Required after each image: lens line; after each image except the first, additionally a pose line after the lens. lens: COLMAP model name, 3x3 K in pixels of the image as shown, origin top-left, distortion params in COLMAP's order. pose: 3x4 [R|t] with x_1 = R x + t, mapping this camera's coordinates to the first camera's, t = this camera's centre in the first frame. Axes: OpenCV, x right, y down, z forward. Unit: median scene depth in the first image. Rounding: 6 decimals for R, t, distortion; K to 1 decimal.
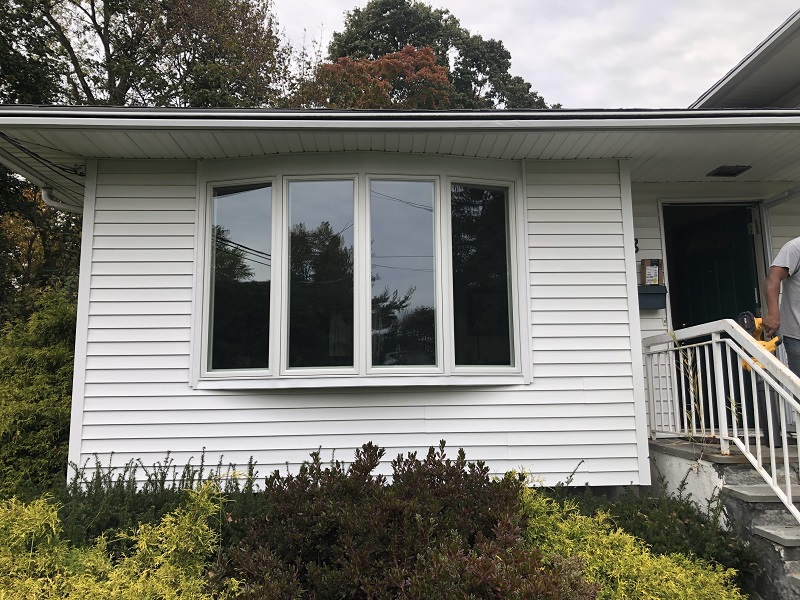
lens RADIAL K [[656.1, 0, 400.0], [0, 656.1, 300.0], [0, 0, 1]] dist [0.002296, 0.000737]
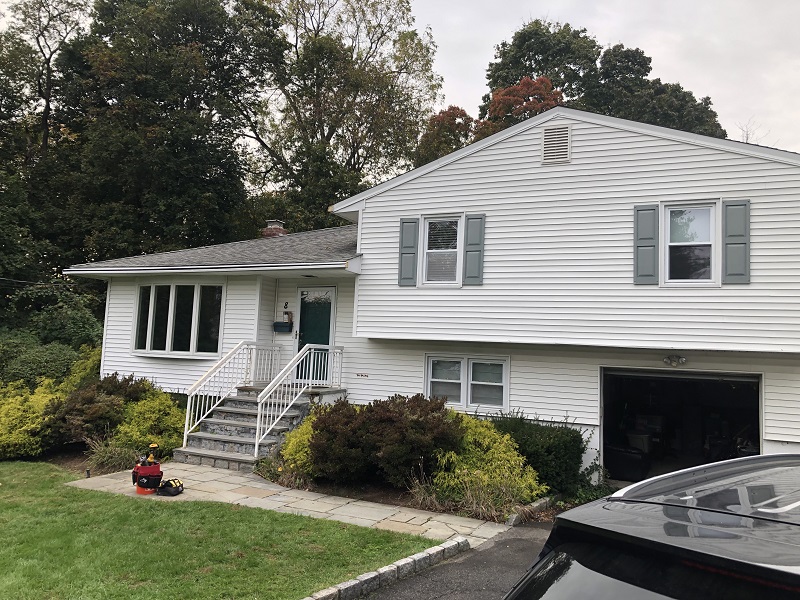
lens RADIAL K [[656.1, 0, 400.0], [0, 656.1, 300.0], [0, 0, 1]] dist [0.002296, 0.000737]
pose [[0.909783, -0.001232, -0.415081, 1.829814], [0.014170, 0.999505, 0.028093, -0.170142], [0.414841, -0.031441, 0.909350, -1.069747]]
